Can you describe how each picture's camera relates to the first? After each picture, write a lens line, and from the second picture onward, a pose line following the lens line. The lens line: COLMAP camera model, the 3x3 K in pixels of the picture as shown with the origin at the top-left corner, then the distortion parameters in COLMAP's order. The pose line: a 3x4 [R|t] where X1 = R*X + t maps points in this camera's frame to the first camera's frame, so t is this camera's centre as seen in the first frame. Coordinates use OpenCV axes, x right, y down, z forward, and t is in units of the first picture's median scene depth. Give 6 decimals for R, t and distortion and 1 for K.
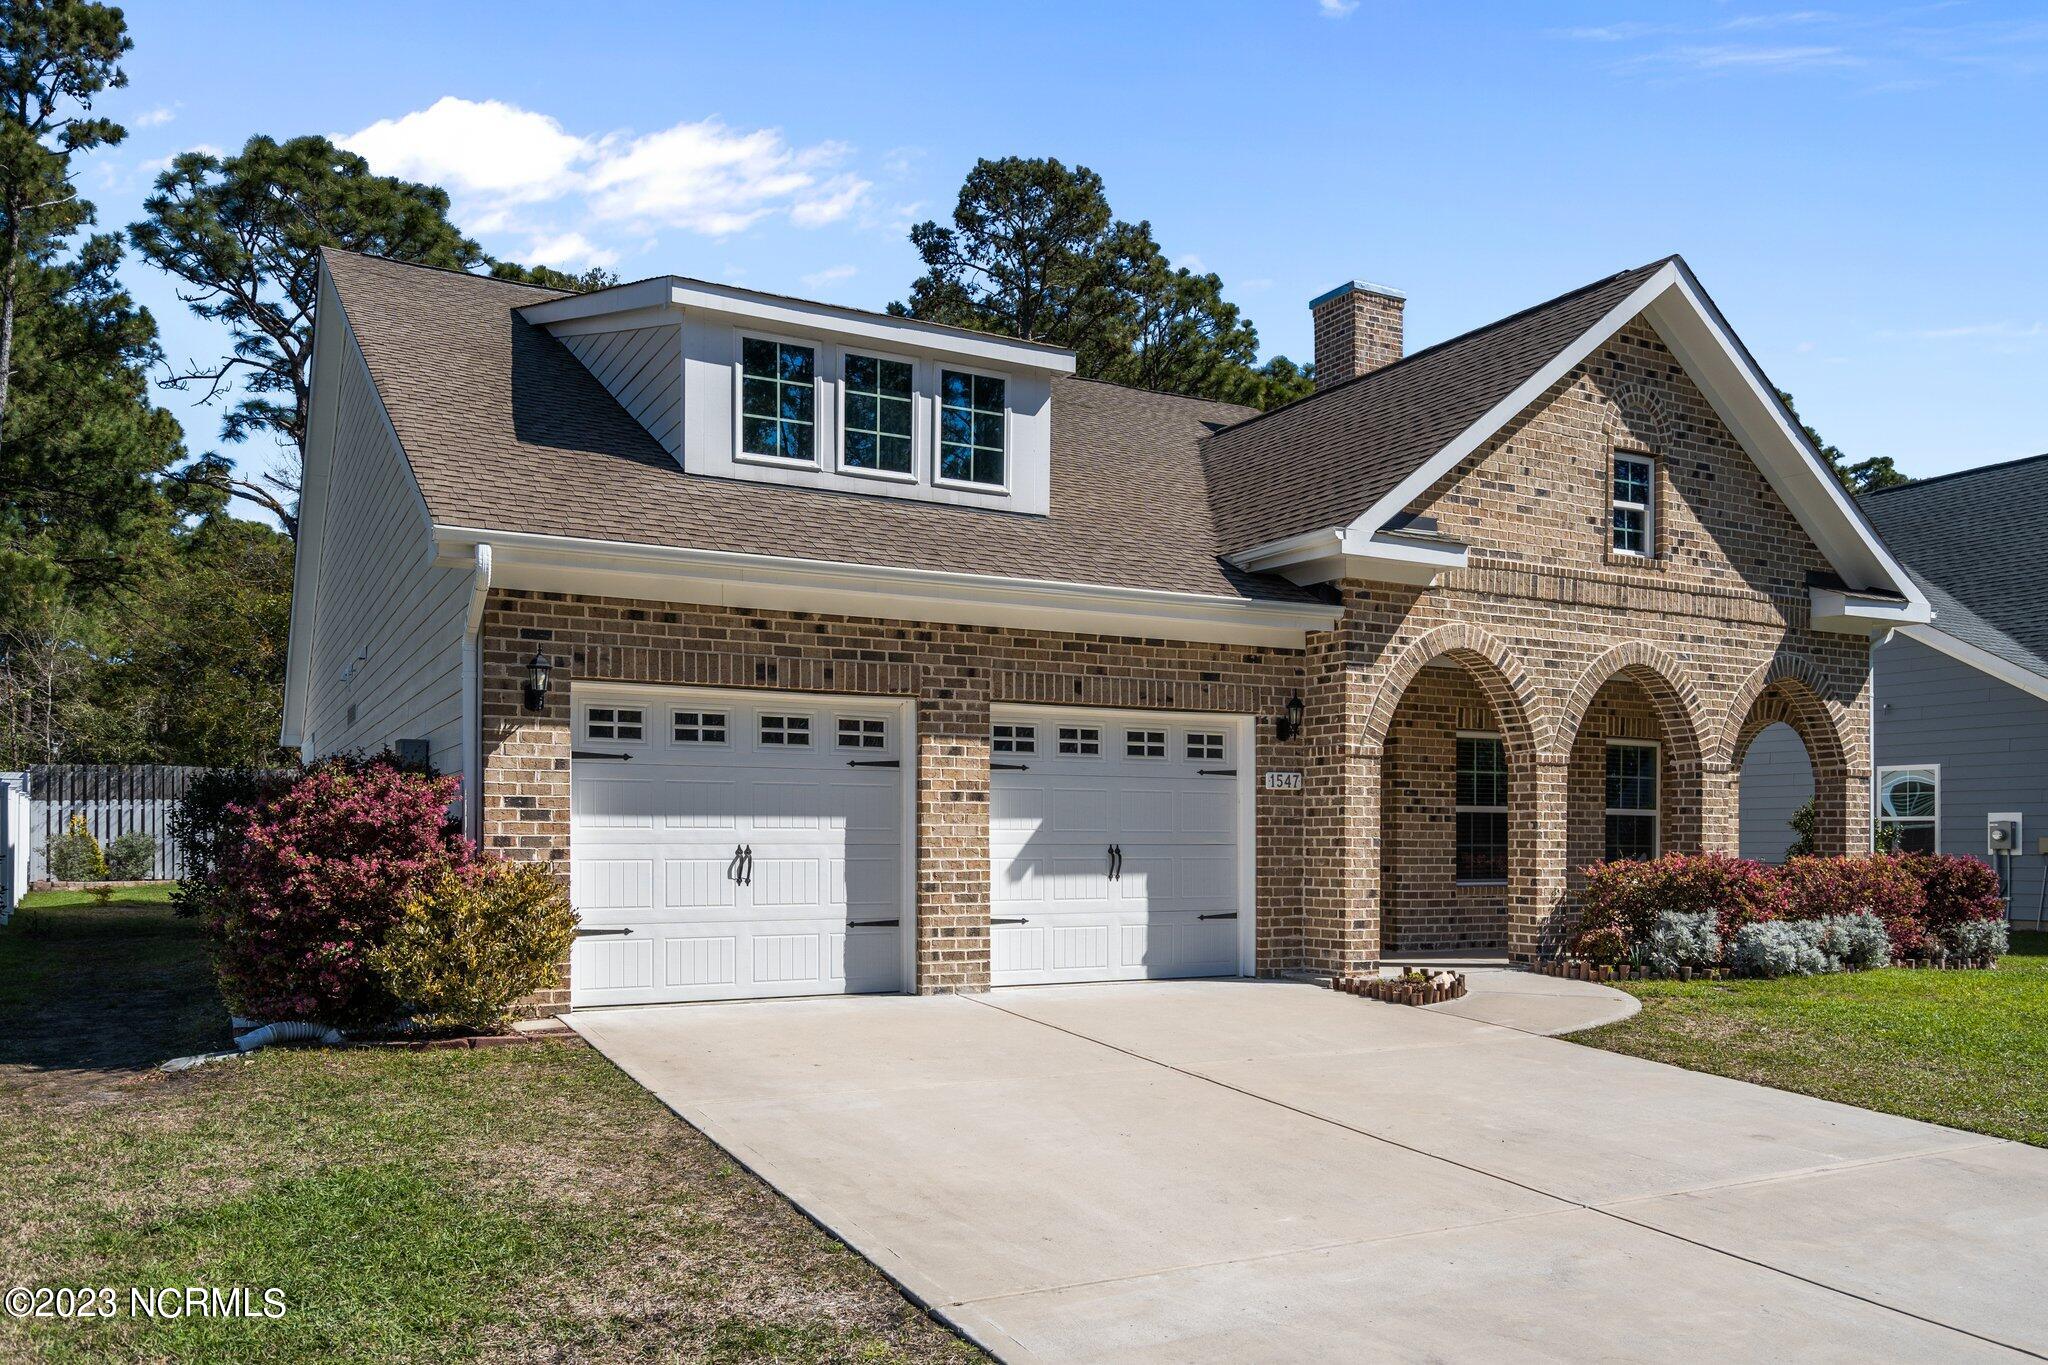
lens RADIAL K [[1538.5, 0, 1028.5], [0, 1538.5, 839.1], [0, 0, 1]] dist [0.016517, -0.016842]
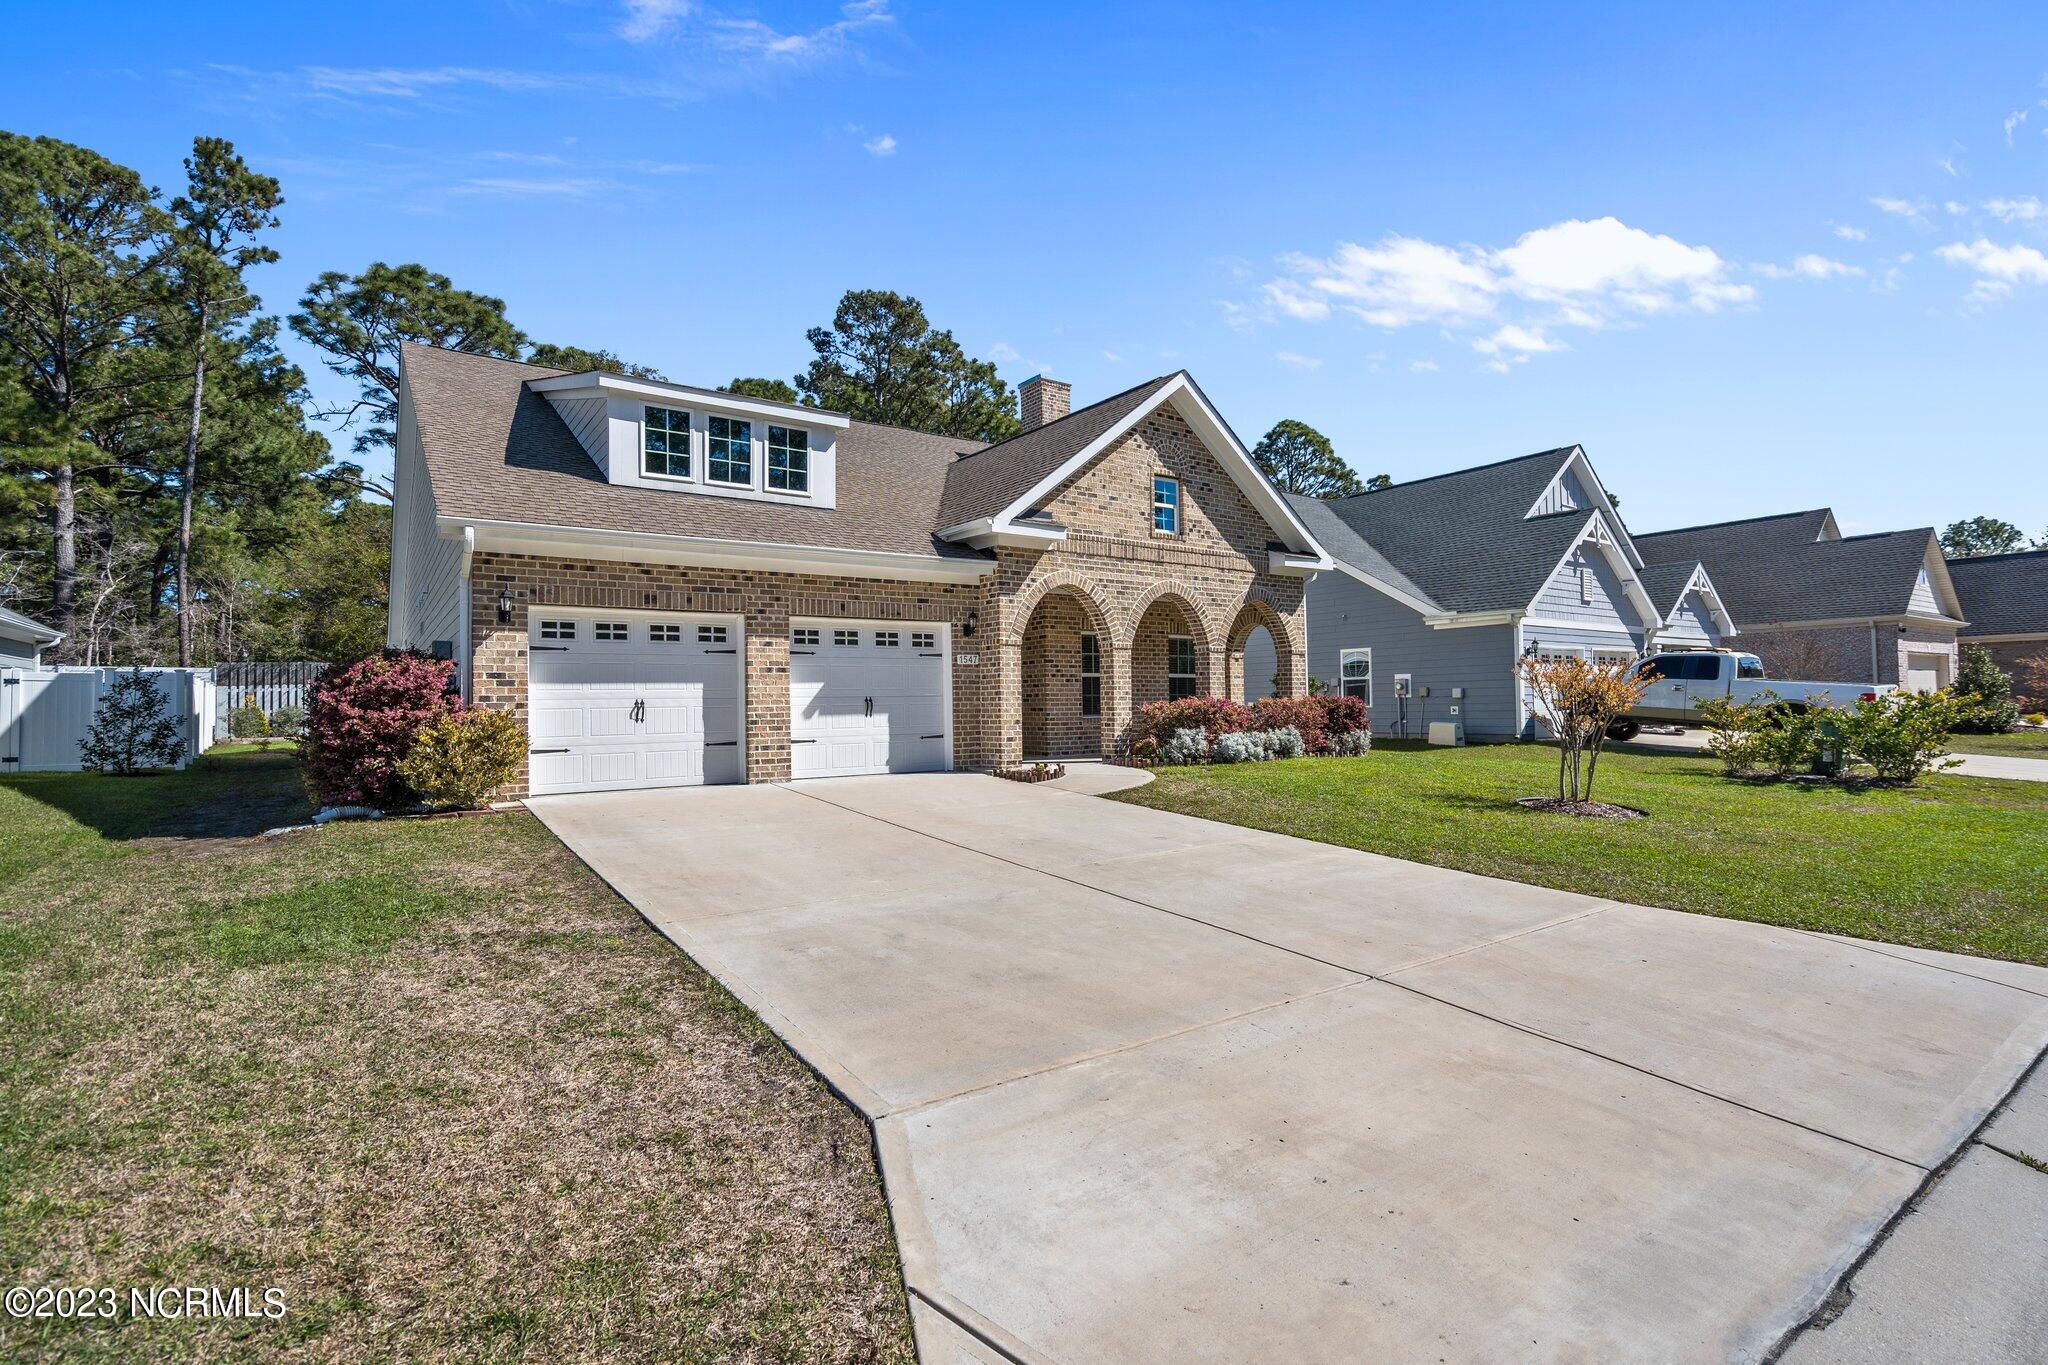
lens RADIAL K [[953.7, 0, 1024.0], [0, 953.7, 682.5], [0, 0, 1]] dist [-0.005188, 0.009023]
pose [[0.992845, -0.015230, 0.118438, 0.097553], [0.017690, 0.999649, -0.019746, 0.011277], [-0.118095, 0.021700, 0.992765, -0.093899]]
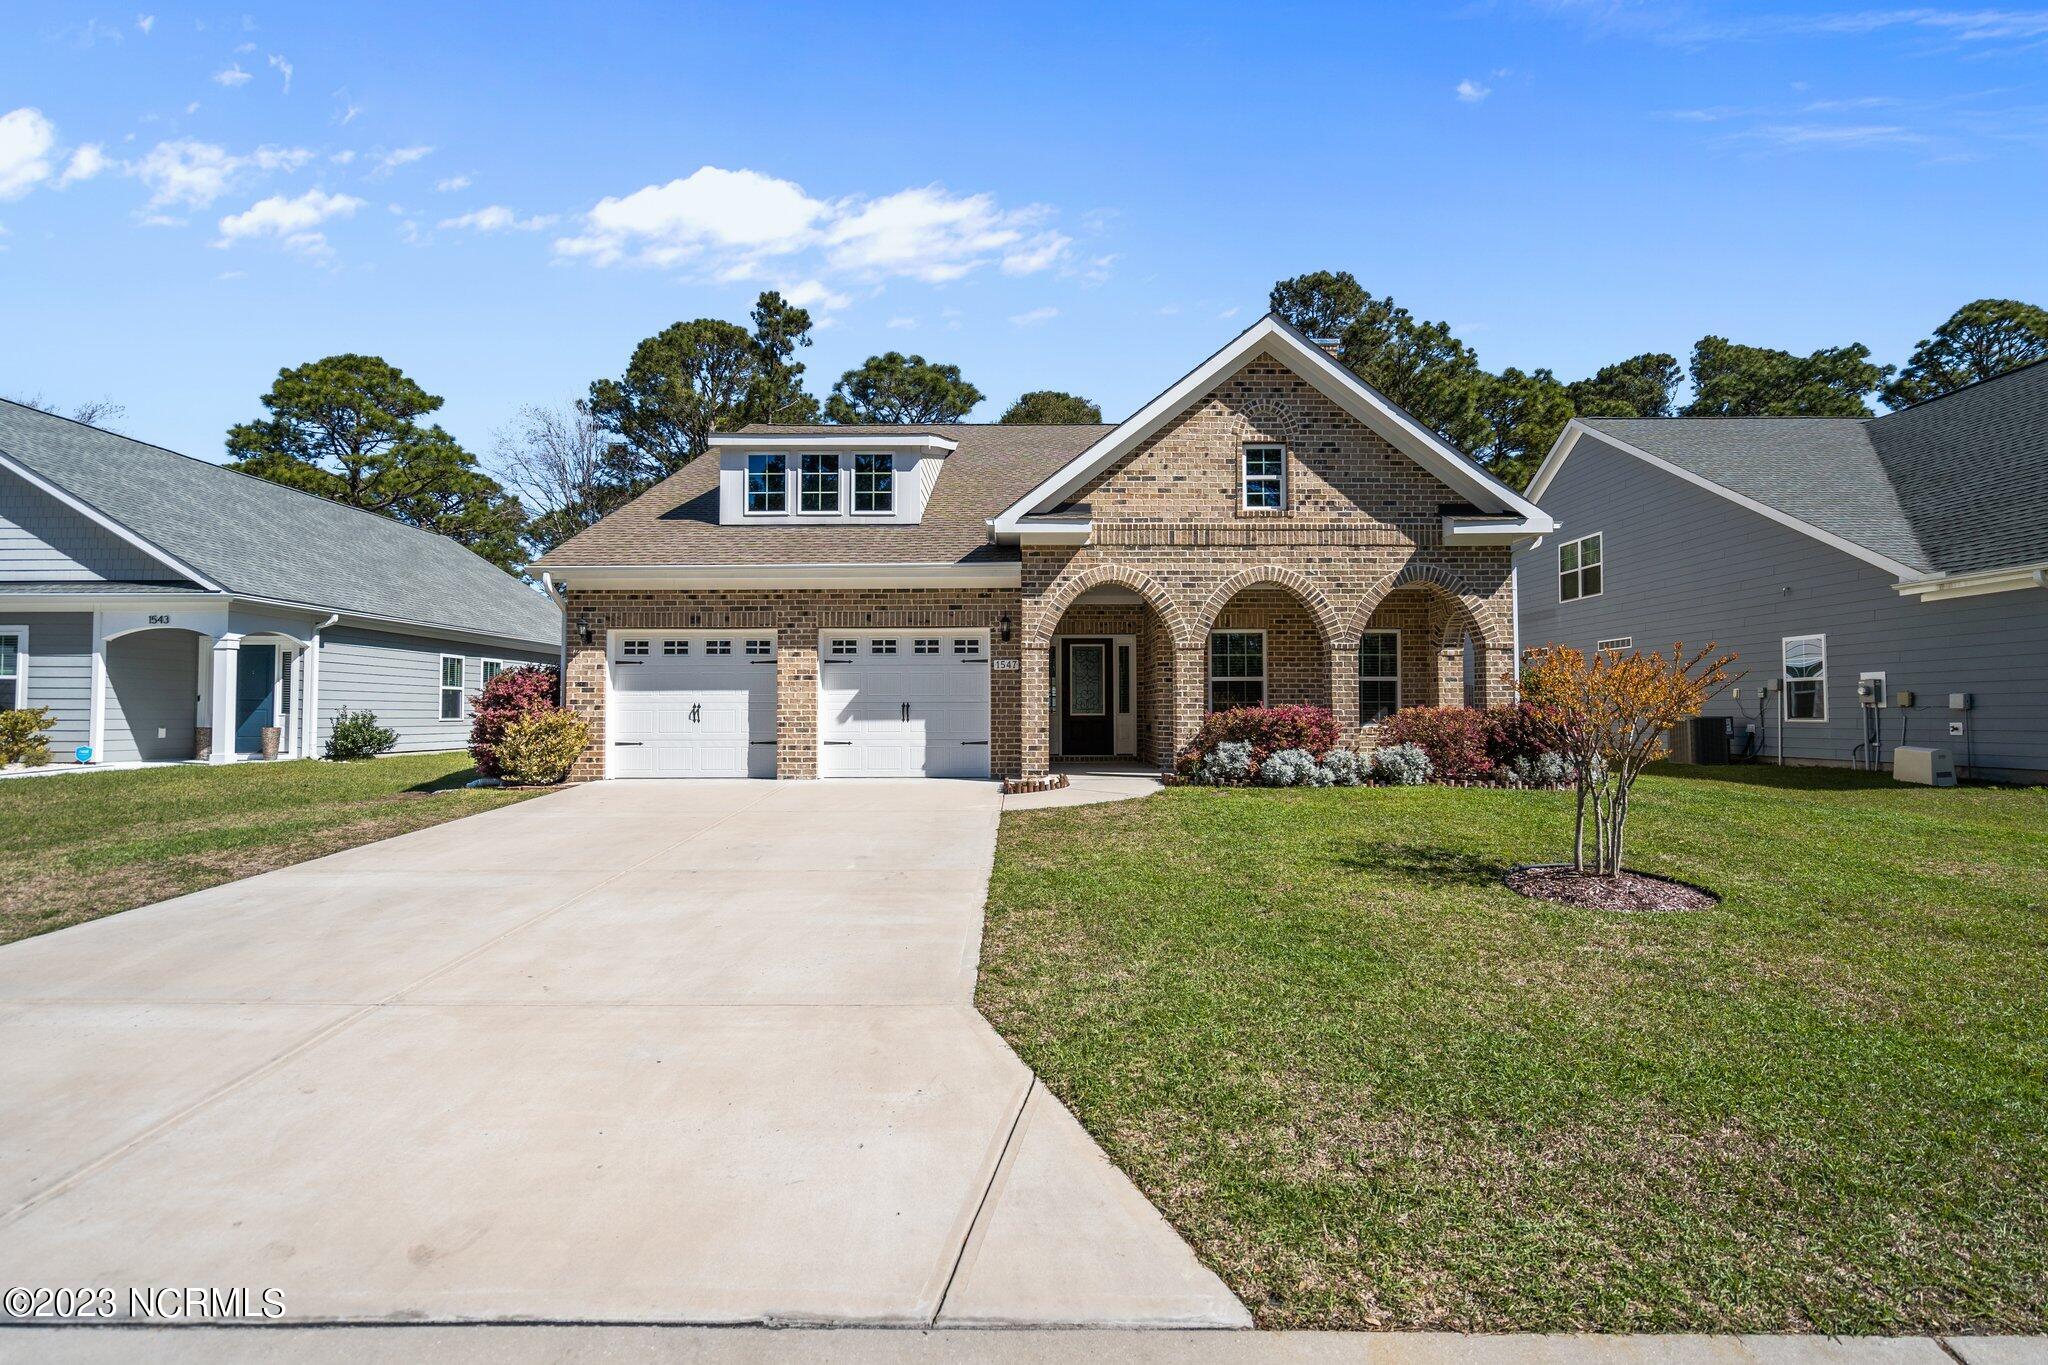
lens RADIAL K [[953.7, 0, 1024.0], [0, 953.7, 682.5], [0, 0, 1]] dist [-0.005188, 0.009023]
pose [[0.880250, -0.021705, -0.474013, 0.676947], [0.006783, 0.999427, -0.033168, 0.017500], [0.474461, 0.025981, 0.879893, 0.068092]]
